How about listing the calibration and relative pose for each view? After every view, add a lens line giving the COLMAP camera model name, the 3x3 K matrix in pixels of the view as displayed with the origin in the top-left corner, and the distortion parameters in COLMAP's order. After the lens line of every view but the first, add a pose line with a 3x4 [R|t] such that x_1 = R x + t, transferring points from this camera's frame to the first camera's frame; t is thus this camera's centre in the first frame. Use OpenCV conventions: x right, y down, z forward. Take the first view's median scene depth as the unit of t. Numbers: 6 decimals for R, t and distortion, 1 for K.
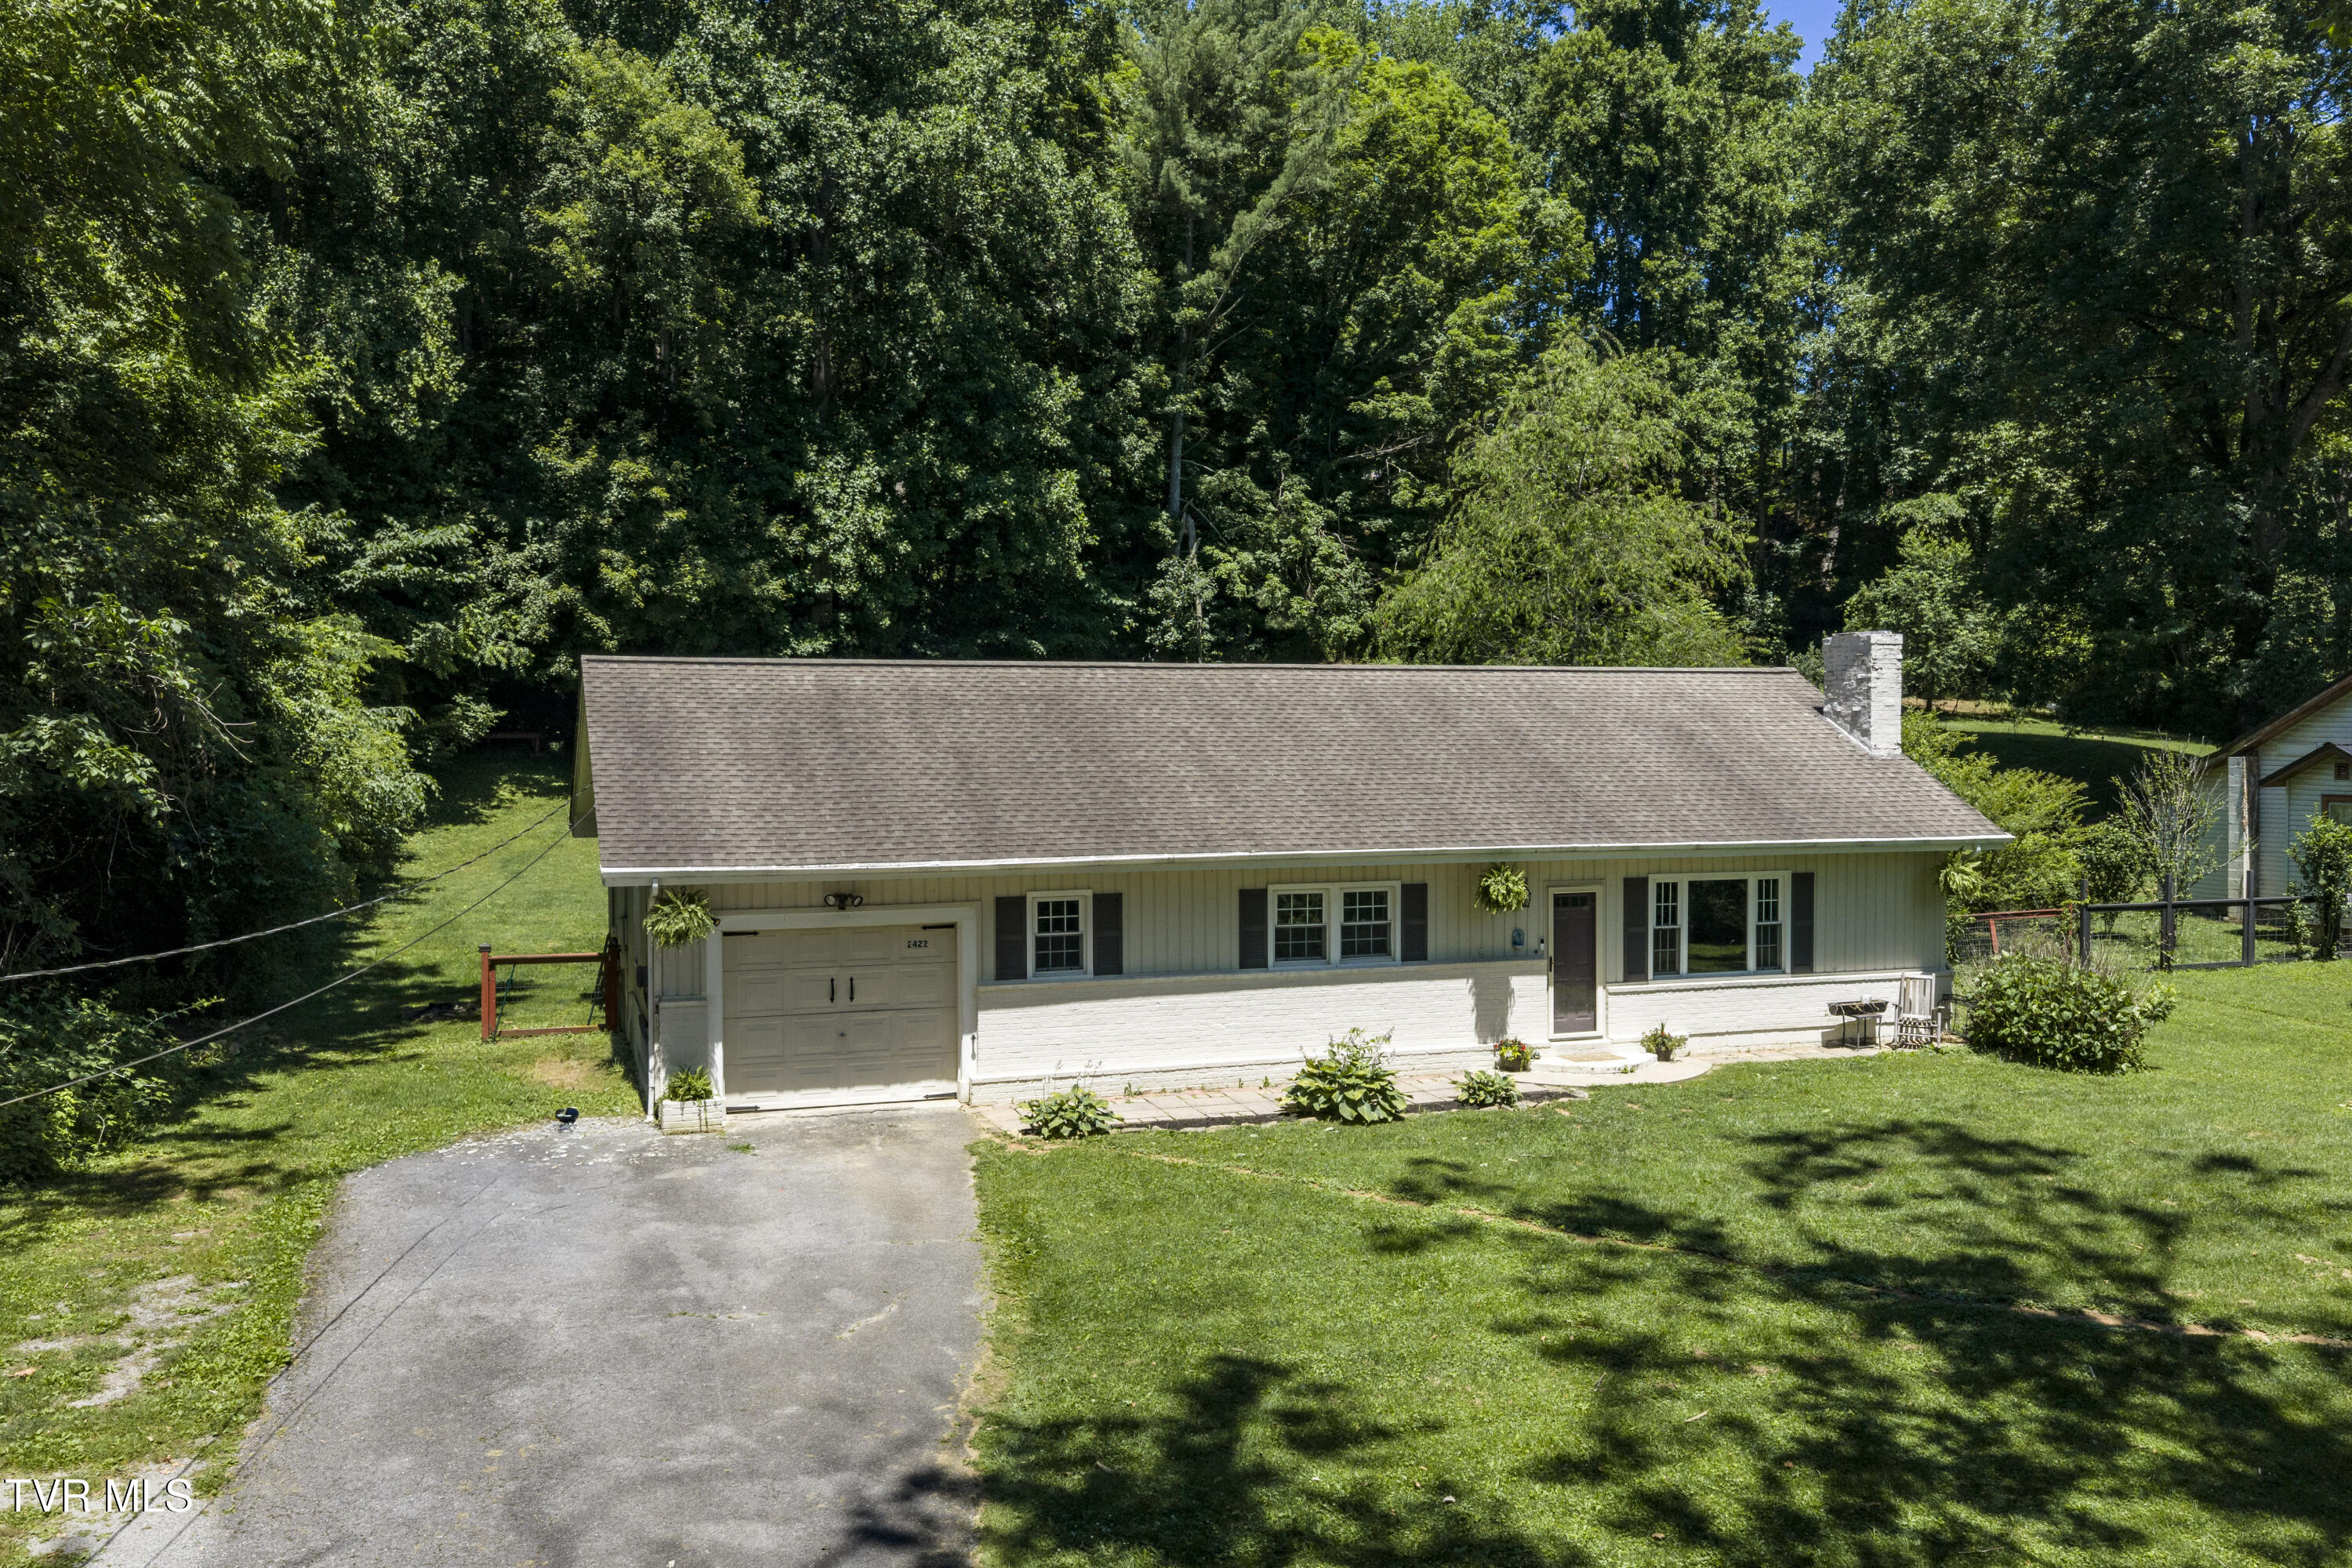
lens RADIAL K [[1939.0, 0, 1181.4], [0, 1939.0, 801.5], [0, 0, 1]] dist [0.023058, -0.046376]
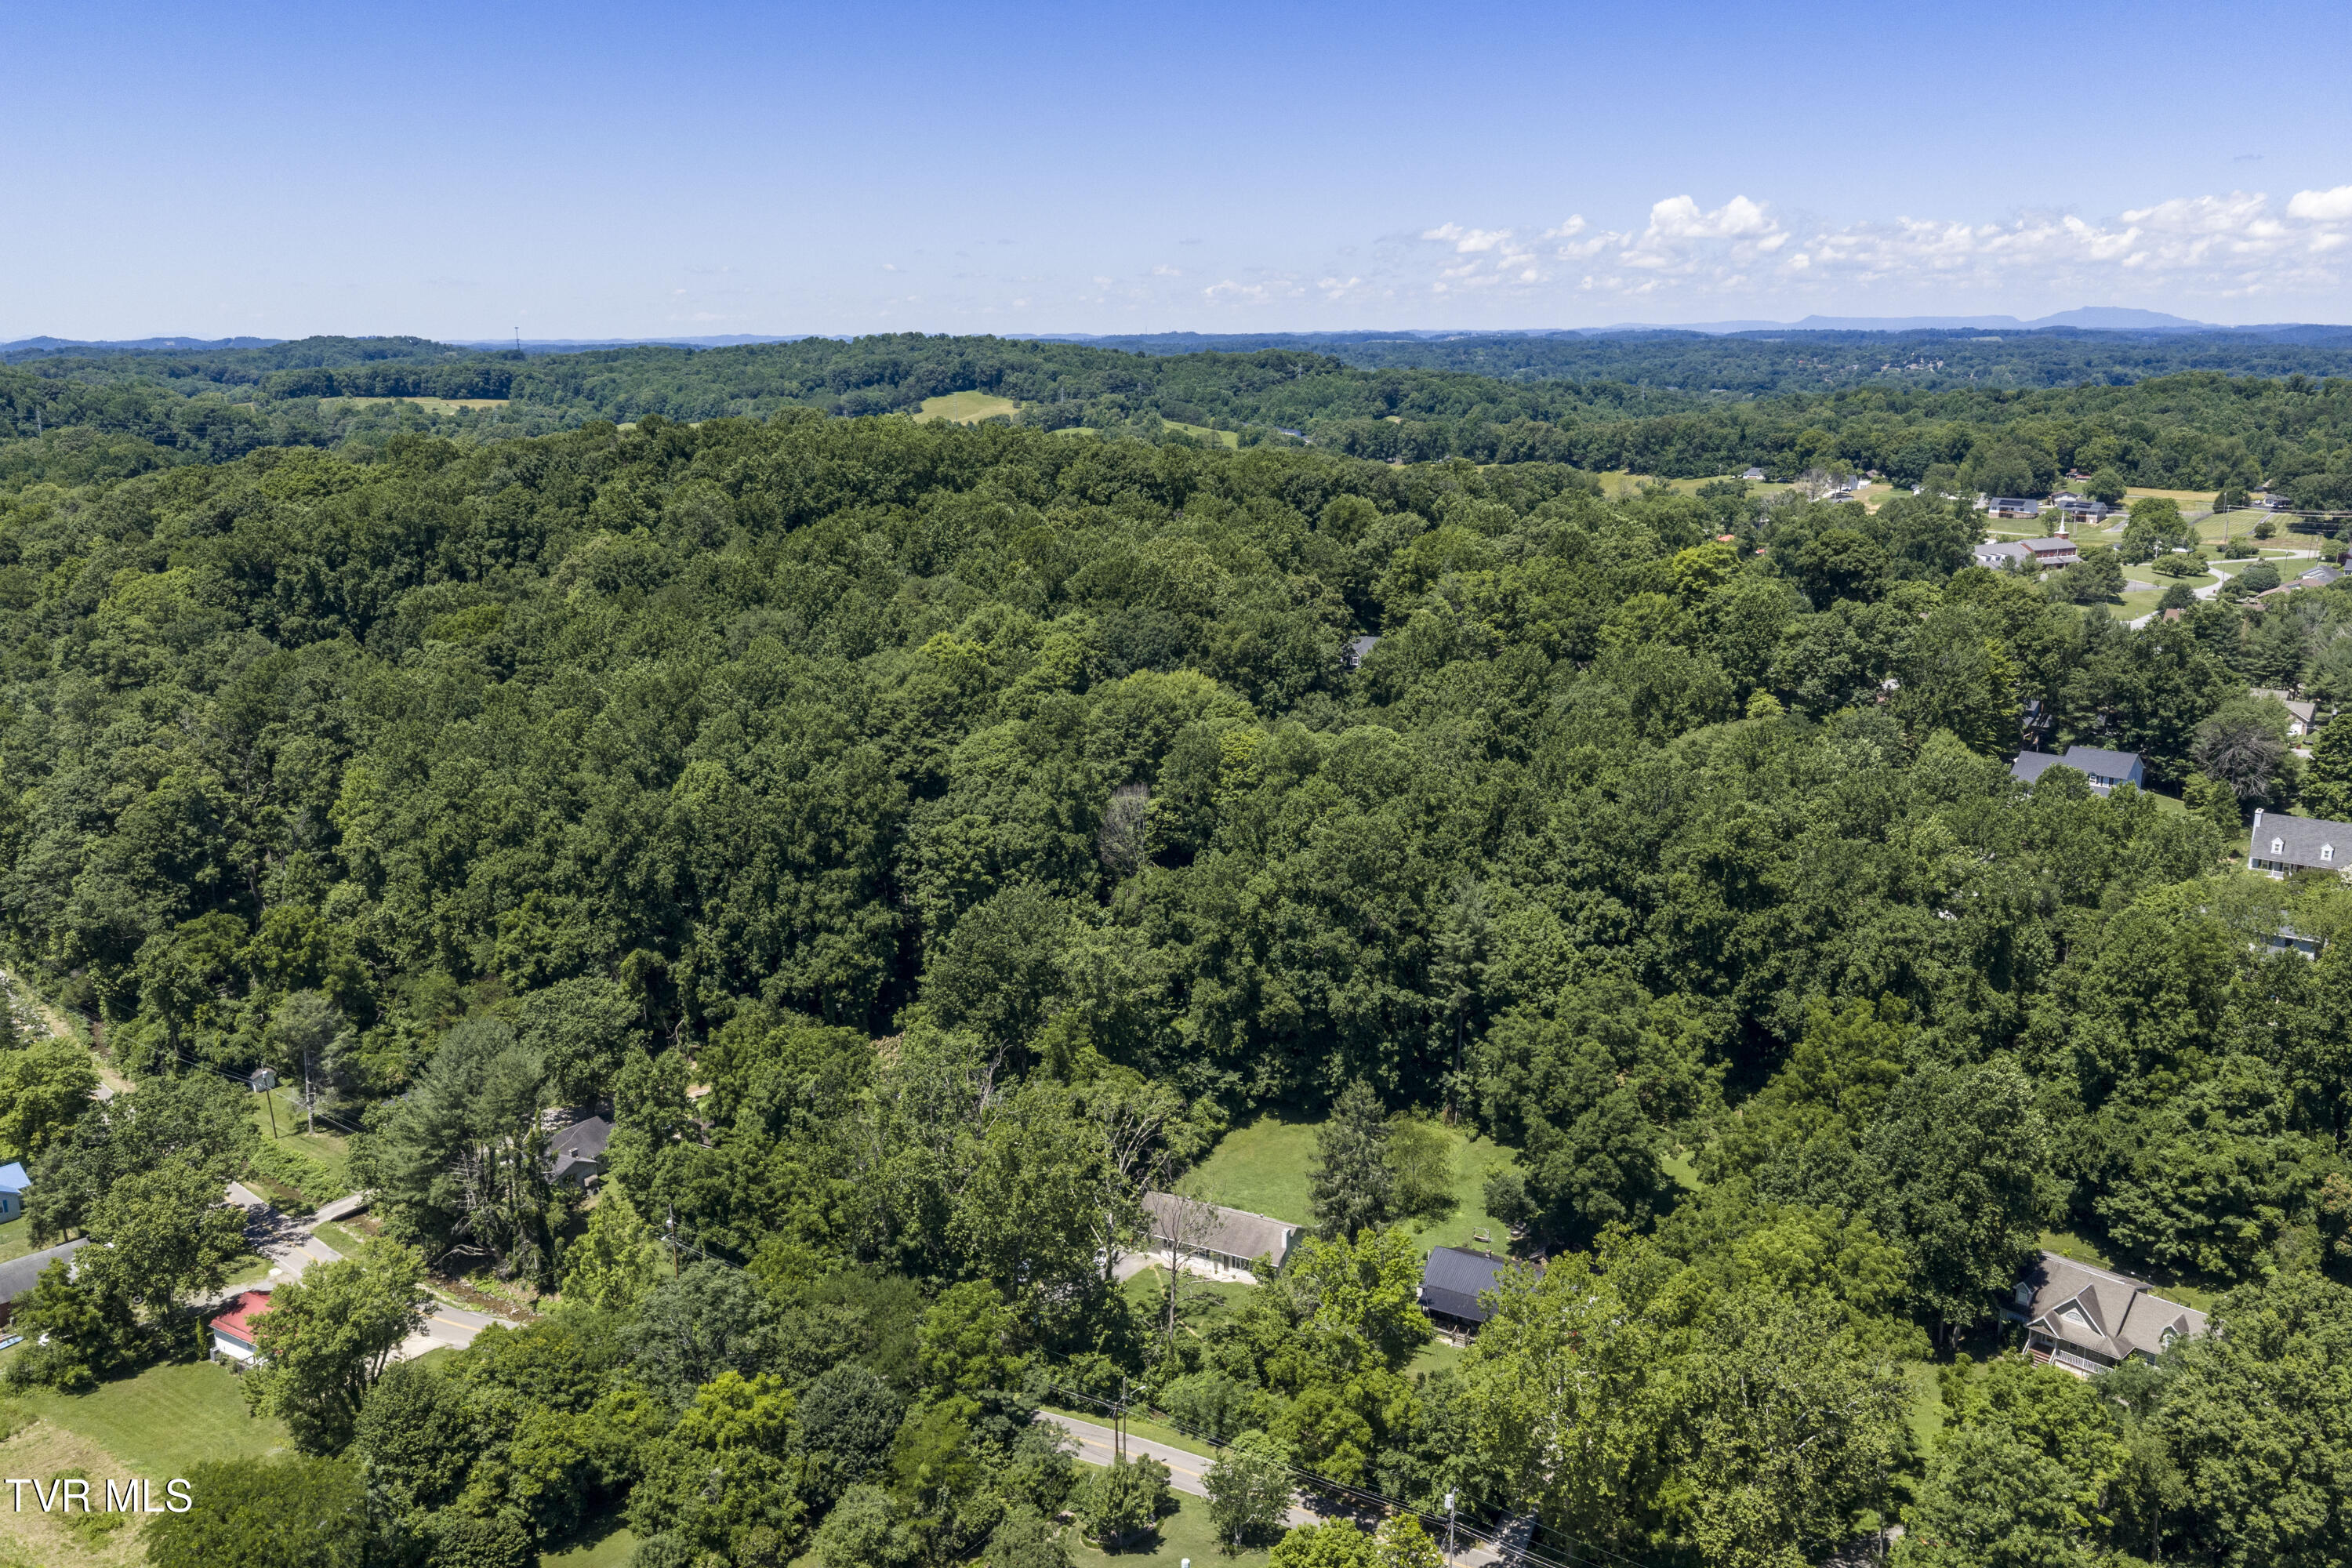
lens RADIAL K [[1939.0, 0, 1182.3], [0, 1939.0, 787.2], [0, 0, 1]] dist [0.023058, -0.046376]
pose [[0.670571, 0.168988, -0.722342, 5.790284], [-0.023502, 0.978060, 0.206994, -3.662941], [0.741473, -0.121827, 0.659830, -4.420220]]
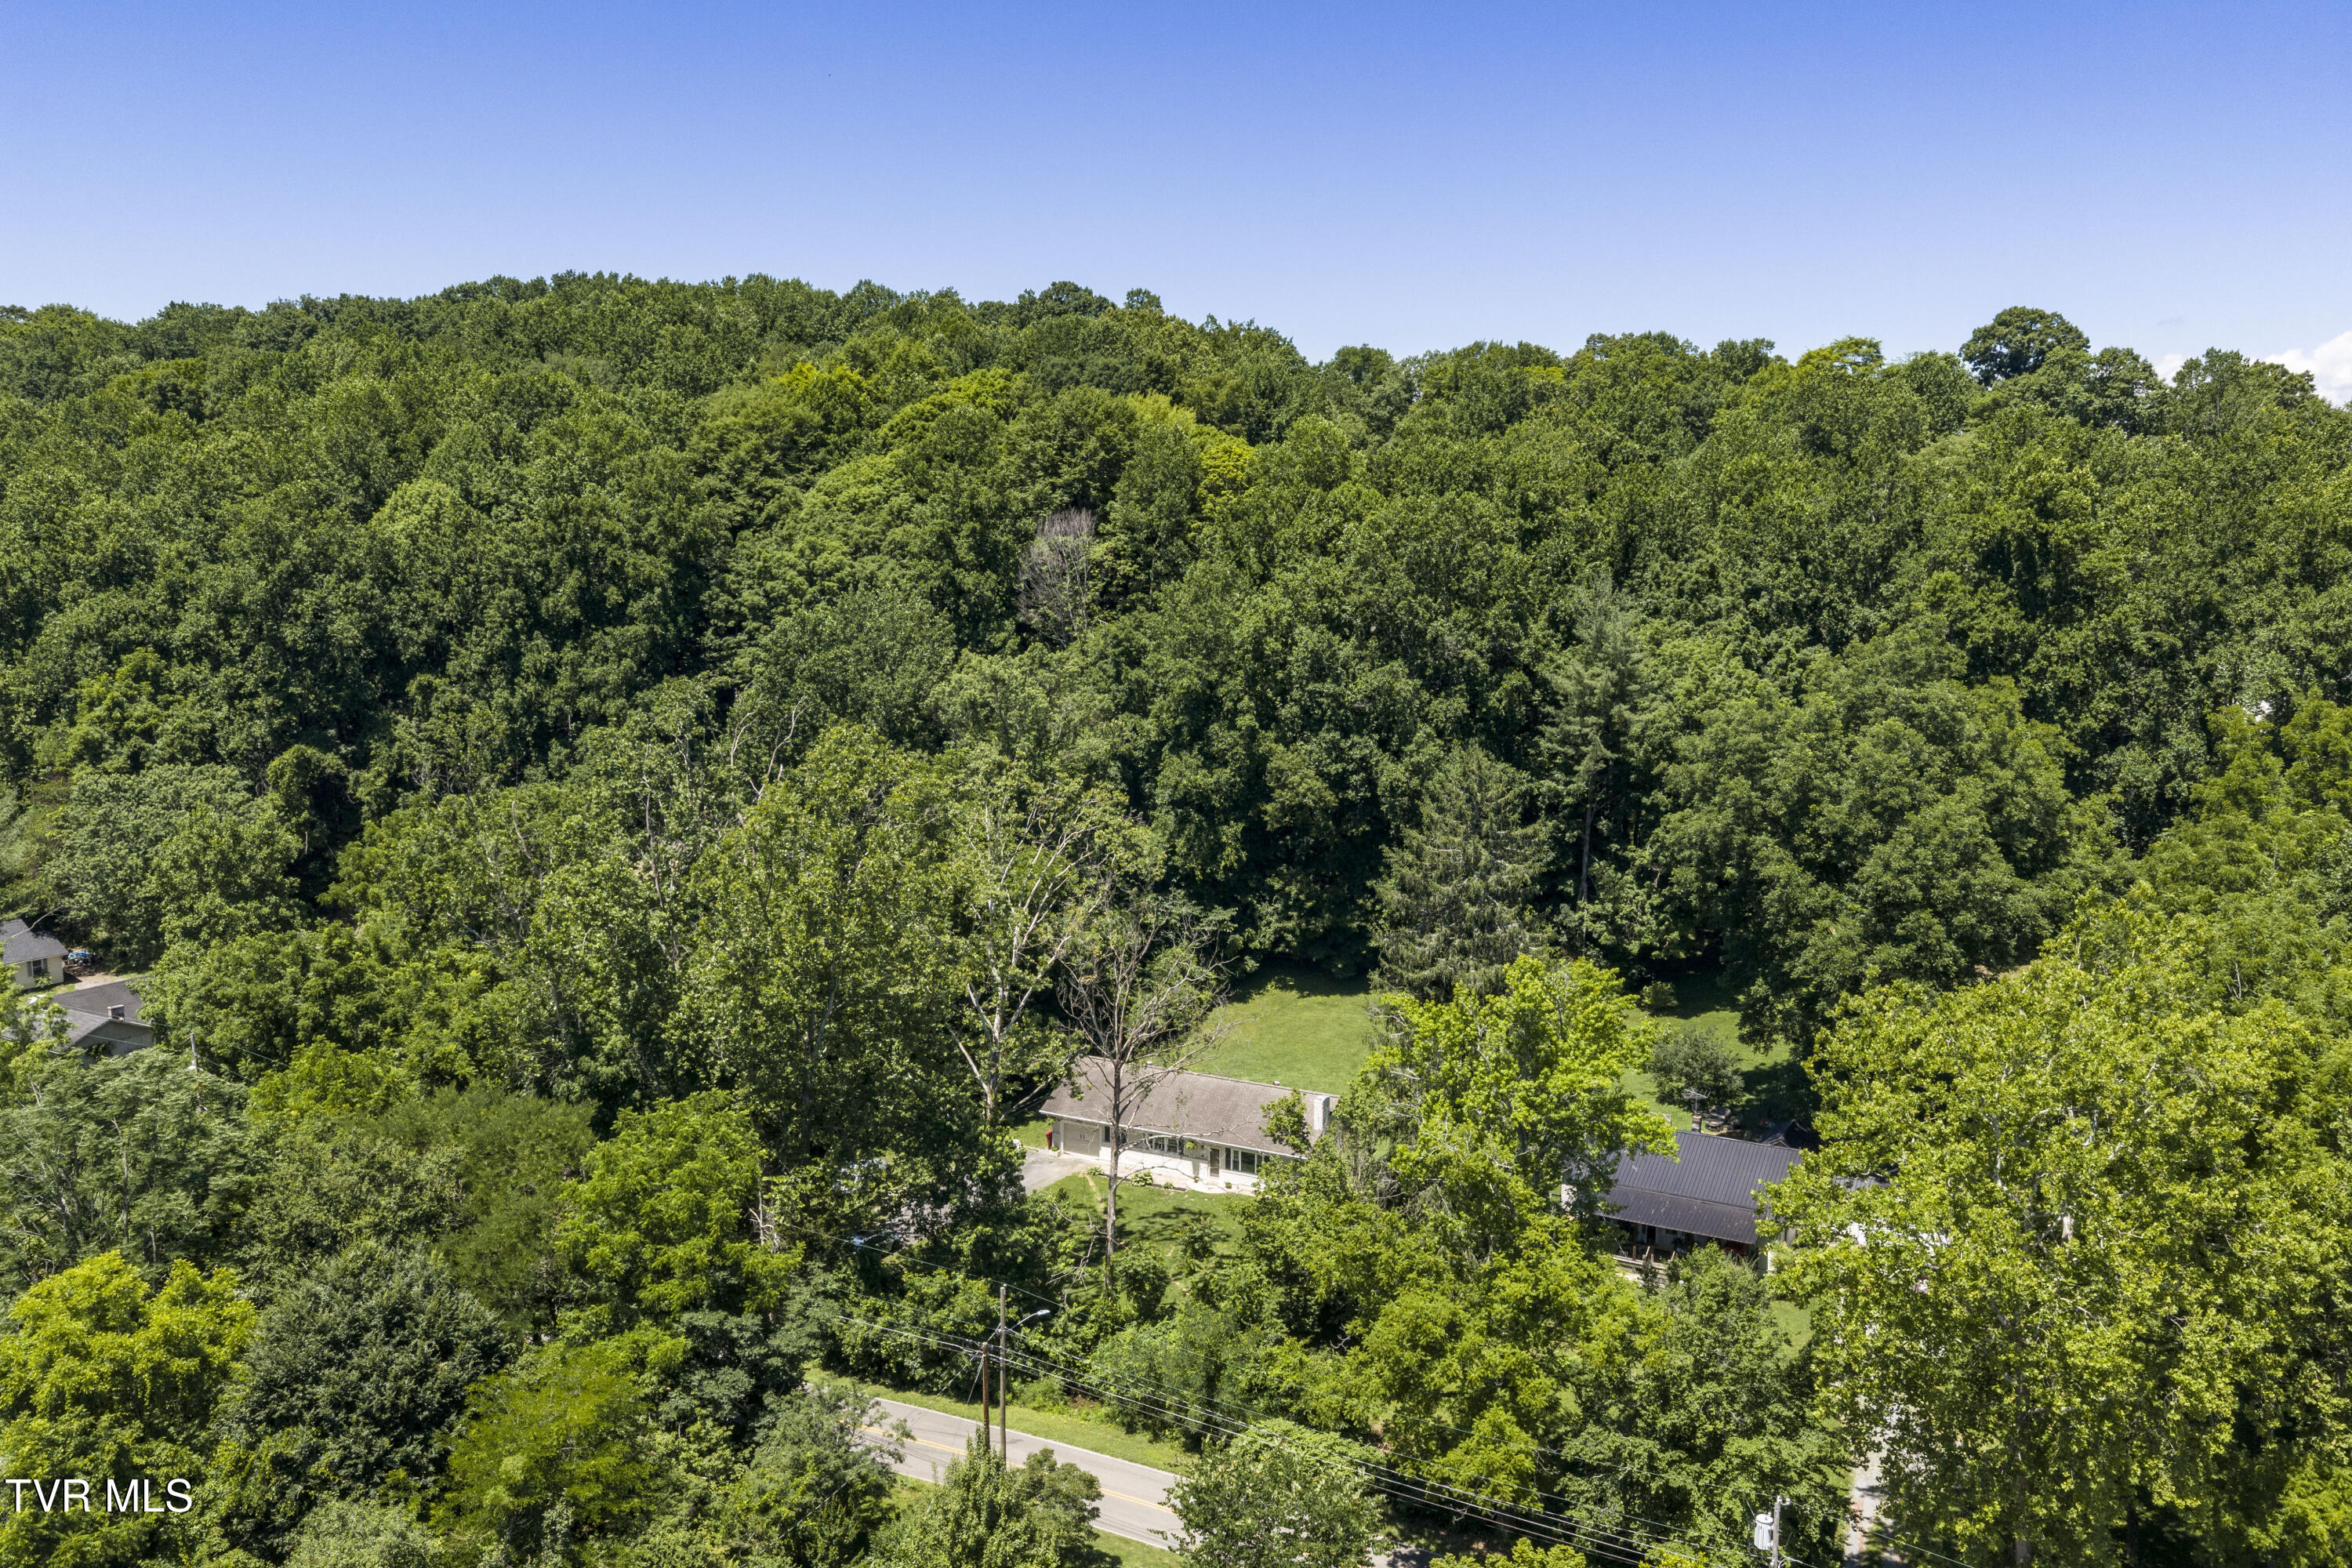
lens RADIAL K [[1939.0, 0, 1184.2], [0, 1939.0, 793.7], [0, 0, 1]] dist [0.023058, -0.046376]
pose [[0.681207, 0.115619, -0.722903, 3.457201], [-0.028683, 0.990907, 0.131455, -1.422641], [0.731529, -0.068813, 0.678329, -2.181924]]
